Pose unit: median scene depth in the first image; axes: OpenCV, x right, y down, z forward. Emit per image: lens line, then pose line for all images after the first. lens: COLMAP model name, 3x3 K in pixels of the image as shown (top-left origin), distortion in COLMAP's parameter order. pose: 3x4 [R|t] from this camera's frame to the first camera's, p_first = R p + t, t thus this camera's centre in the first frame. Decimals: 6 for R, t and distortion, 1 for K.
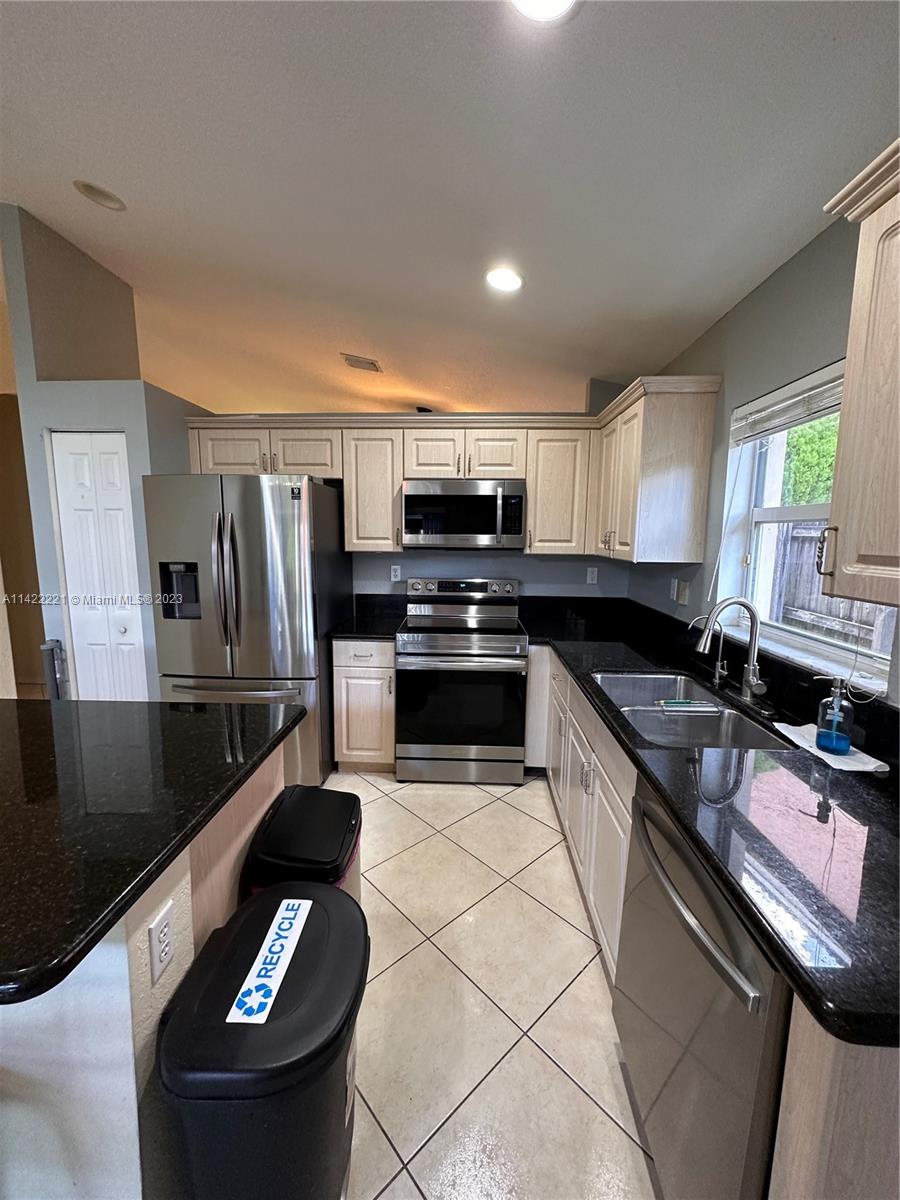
lens RADIAL K [[478.3, 0, 450.0], [0, 478.3, 600.0], [0, 0, 1]] dist [-0.000772, 0.000071]
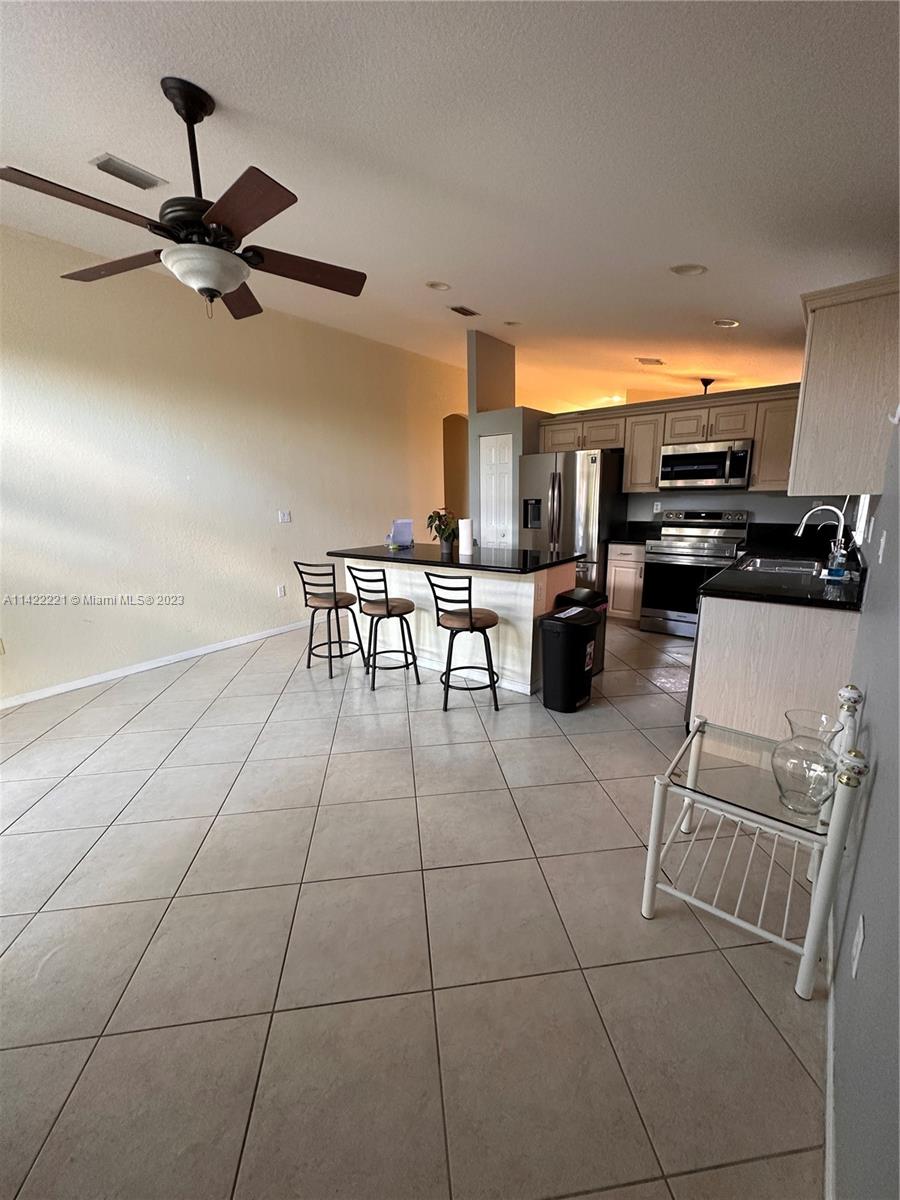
lens RADIAL K [[483.7, 0, 449.4], [0, 483.7, 592.6], [0, 0, 1]] dist [-0.001127, -0.000045]
pose [[0.812603, 0.095665, -0.574913, 0.309372], [-0.051660, 0.994377, 0.092445, 0.126071], [0.580523, -0.045421, 0.812976, -0.767054]]
